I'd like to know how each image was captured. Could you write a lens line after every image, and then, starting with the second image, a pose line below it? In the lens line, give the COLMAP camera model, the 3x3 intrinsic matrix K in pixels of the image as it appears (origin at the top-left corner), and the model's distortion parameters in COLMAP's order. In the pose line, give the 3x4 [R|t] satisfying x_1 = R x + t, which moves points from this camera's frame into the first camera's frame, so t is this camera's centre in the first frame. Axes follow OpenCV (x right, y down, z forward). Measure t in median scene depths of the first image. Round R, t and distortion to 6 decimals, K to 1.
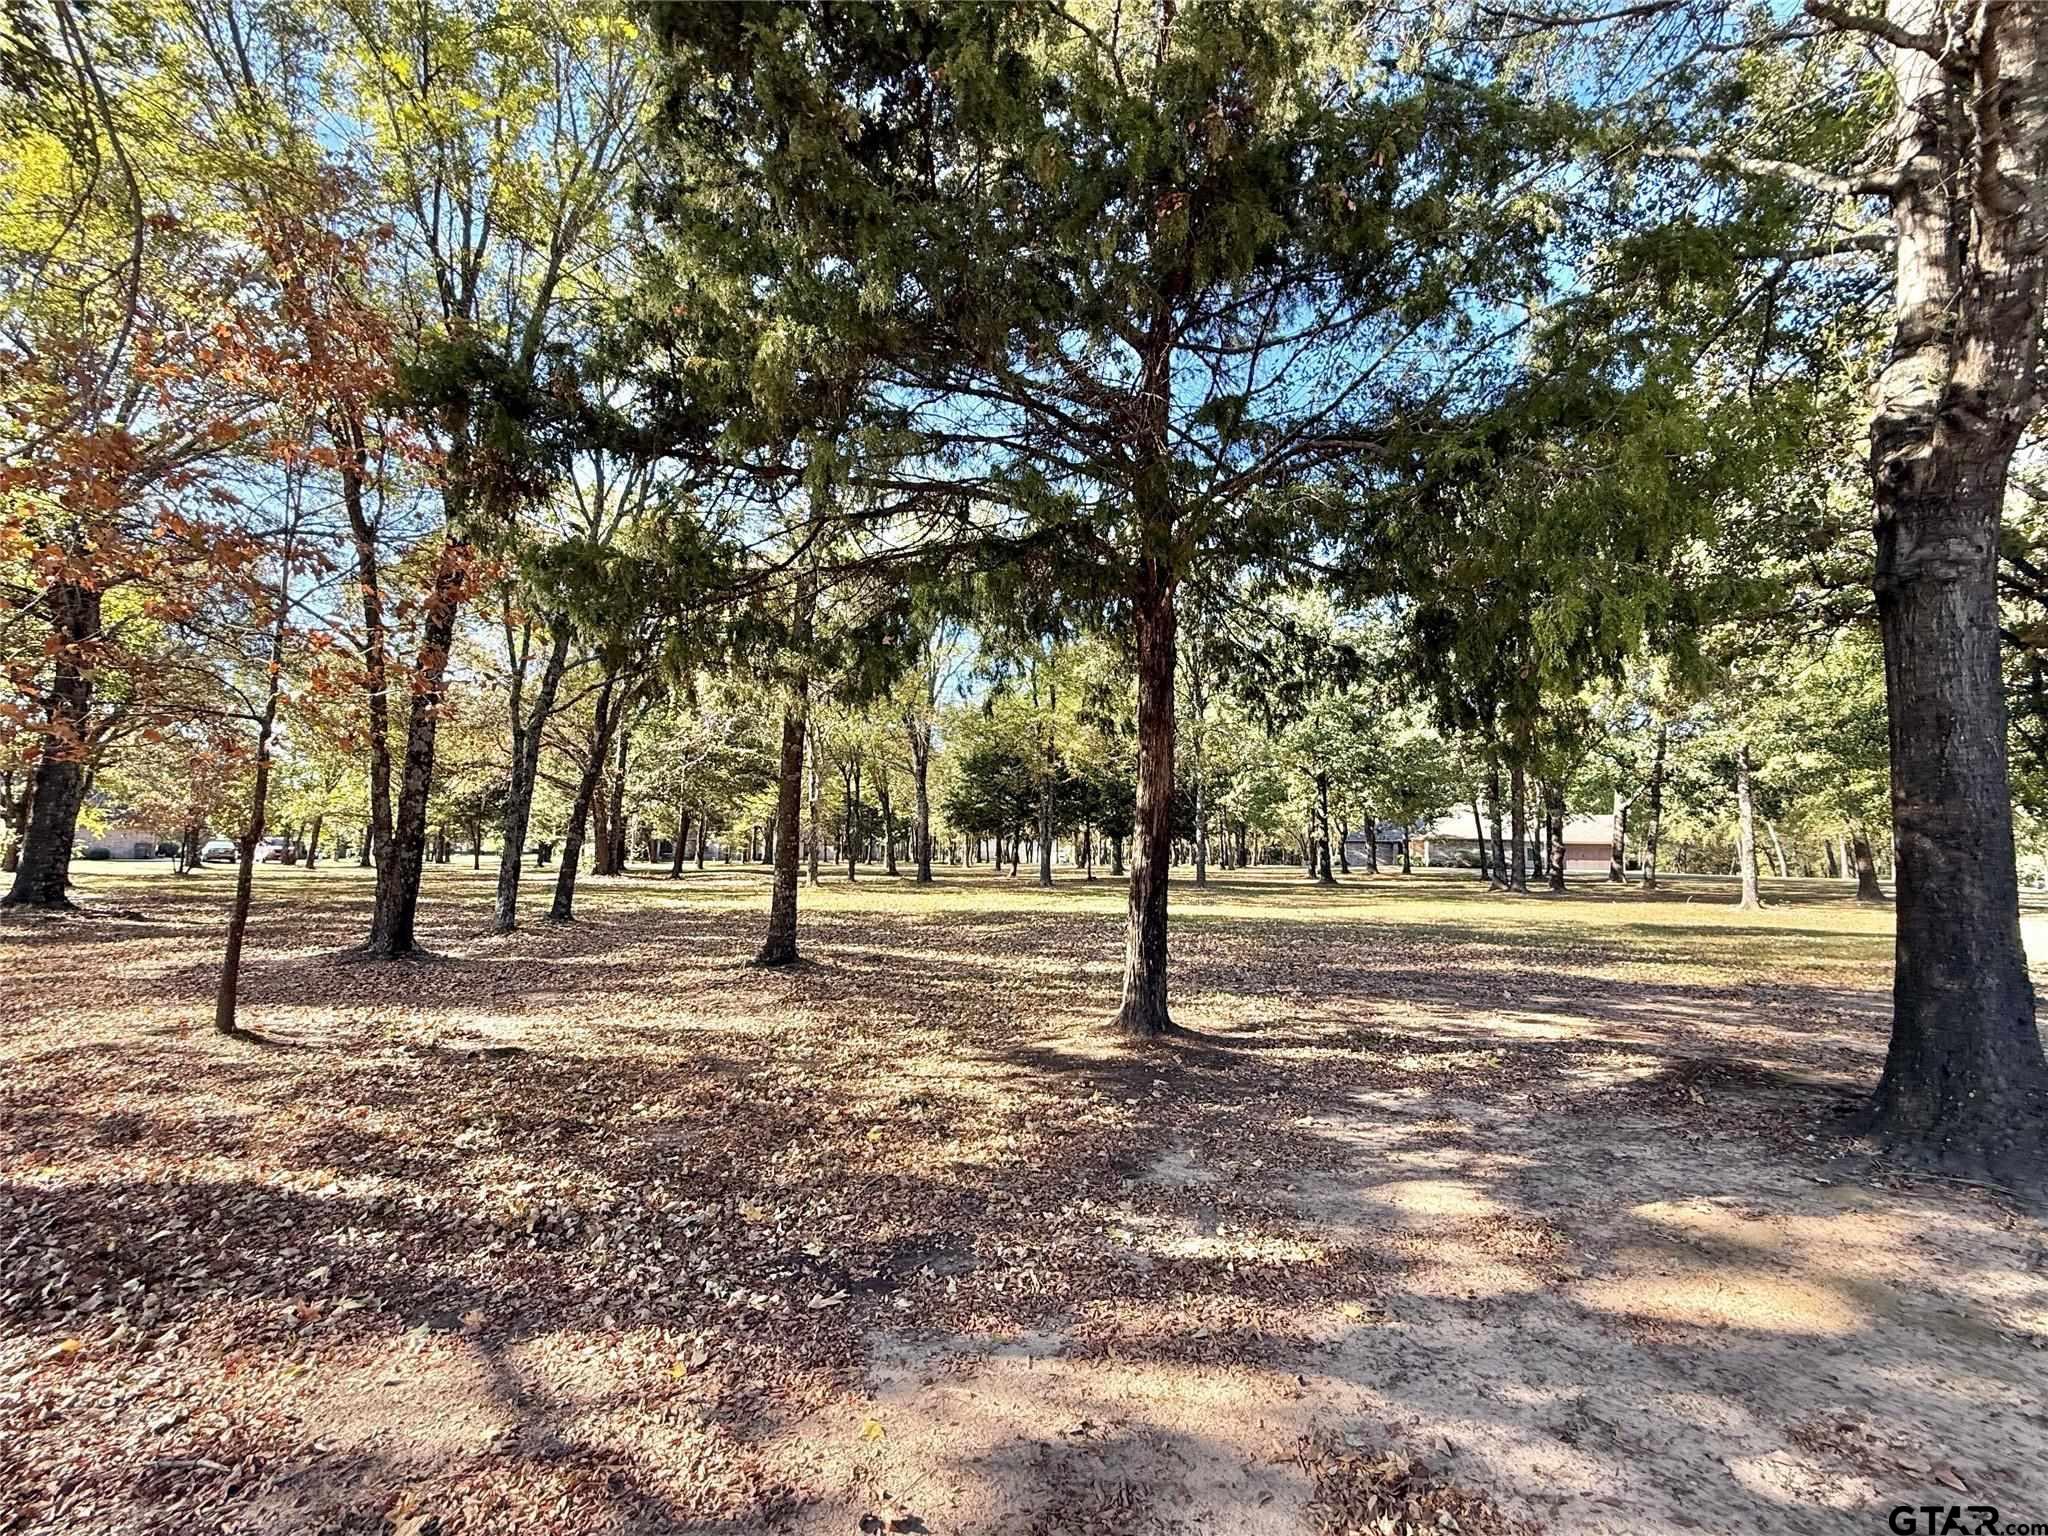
lens RADIAL K [[872.6, 0, 1029.9], [0, 872.6, 769.1], [0, 0, 1]] dist [0.000677, 0.000292]
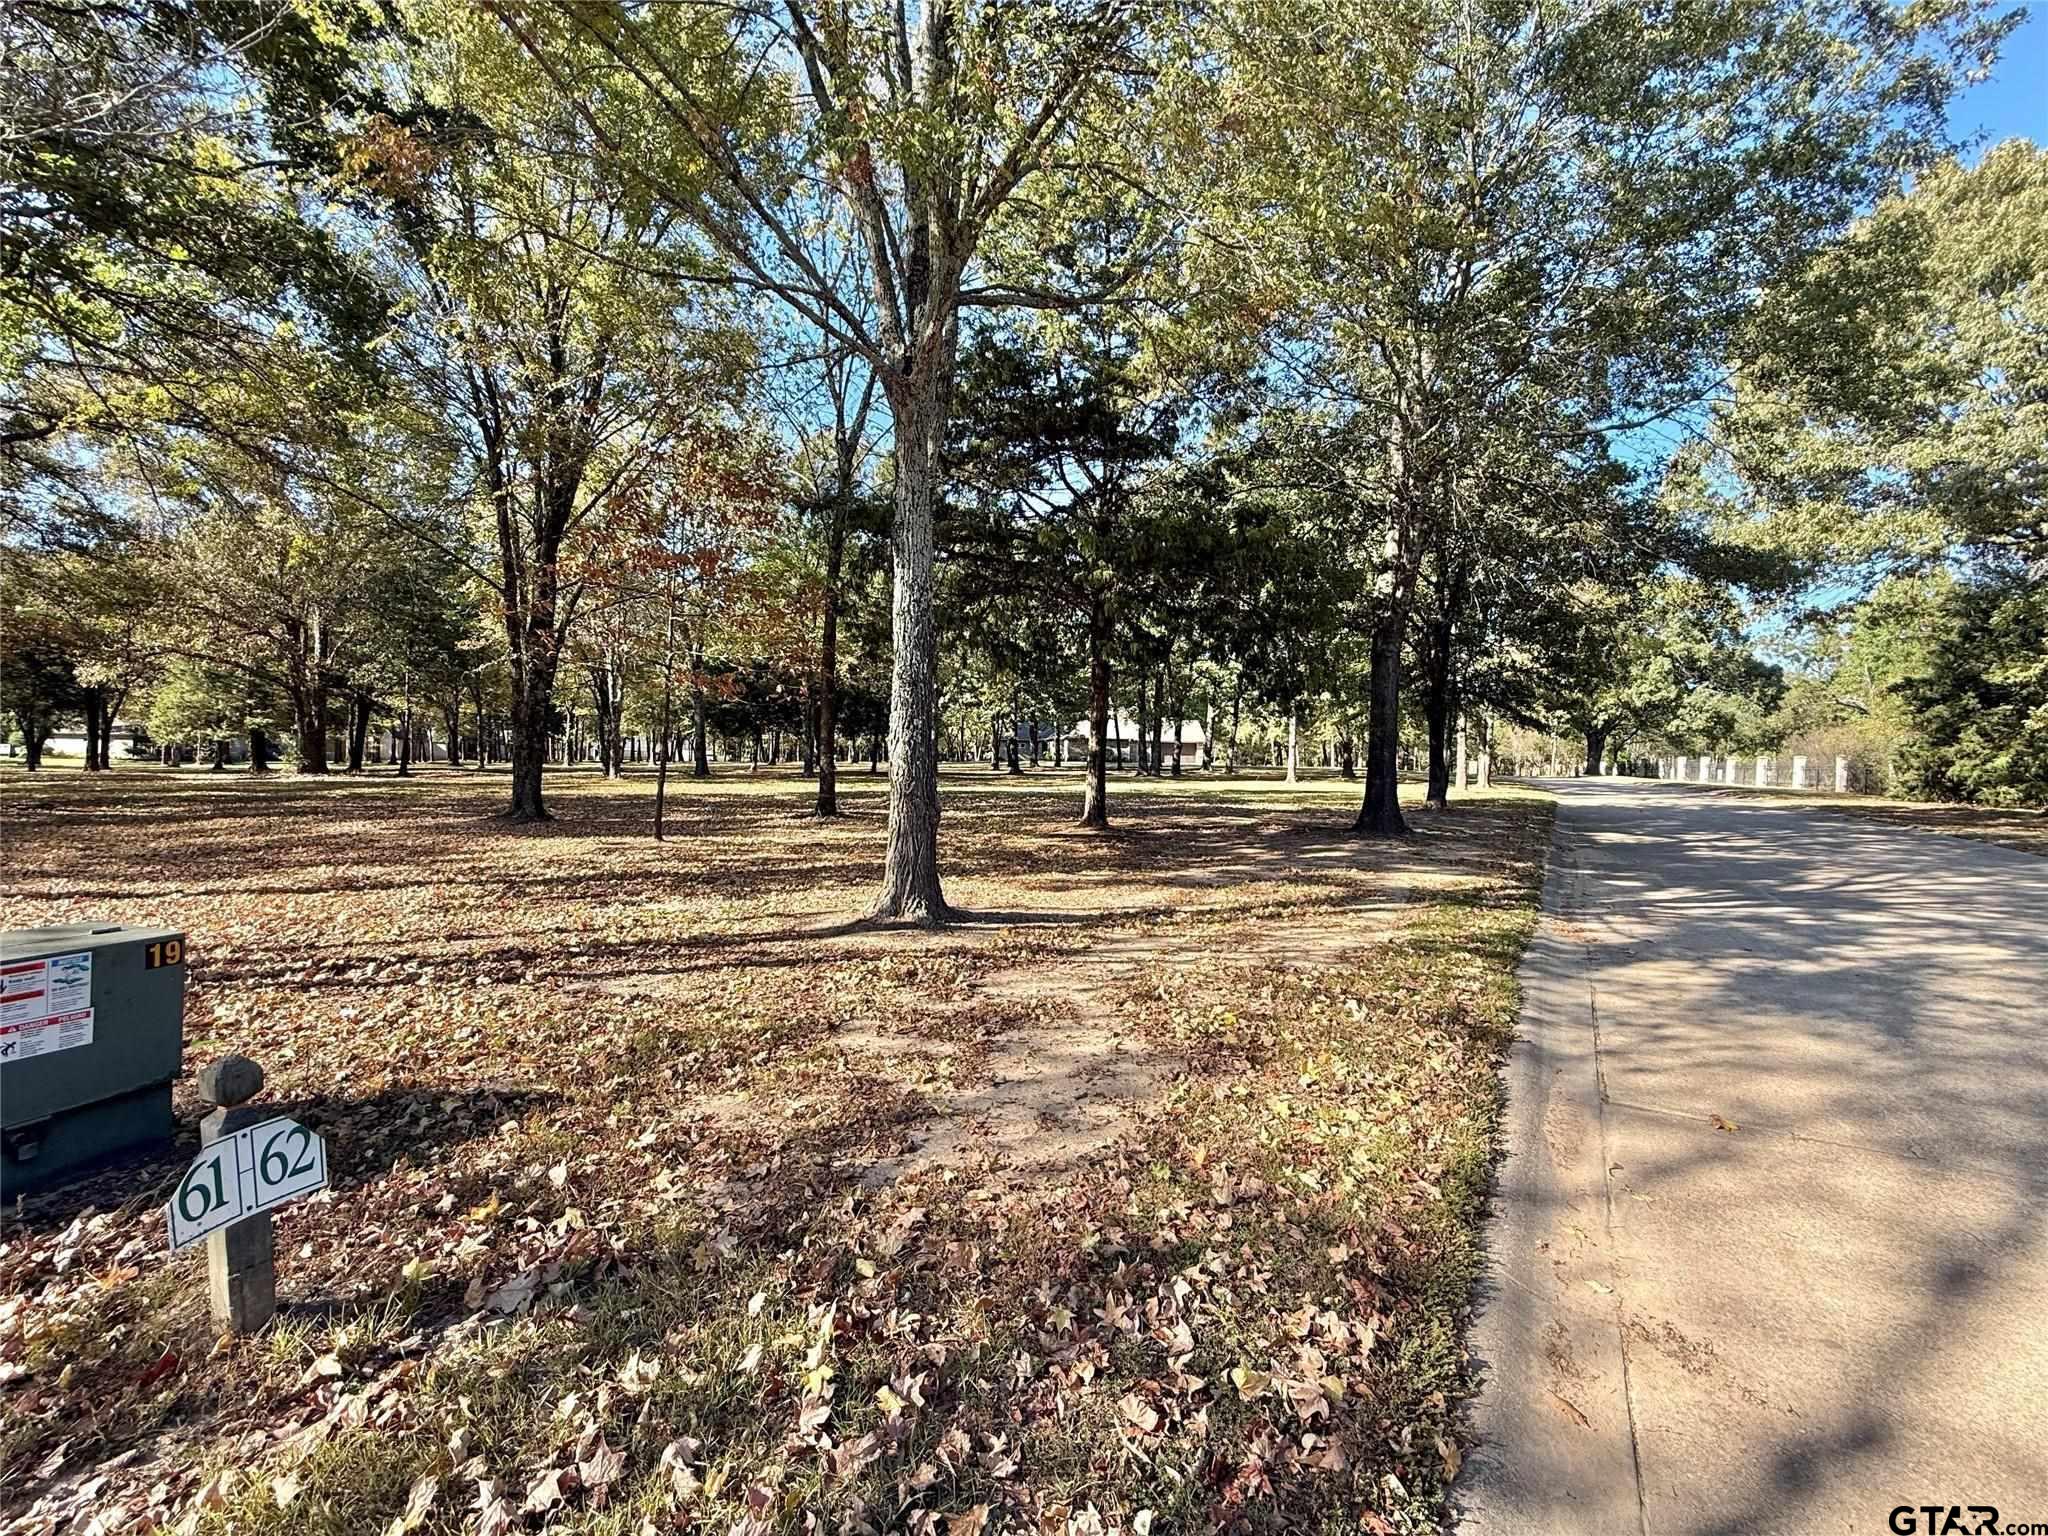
lens RADIAL K [[873.1, 0, 1024.0], [0, 873.1, 768.0], [0, 0, 1]] dist [-0.000796, 0.000434]
pose [[0.916424, -0.009529, 0.400095, -0.159940], [-0.036264, 0.993627, 0.106730, -0.011912], [-0.398563, -0.112319, 0.910238, -0.156817]]
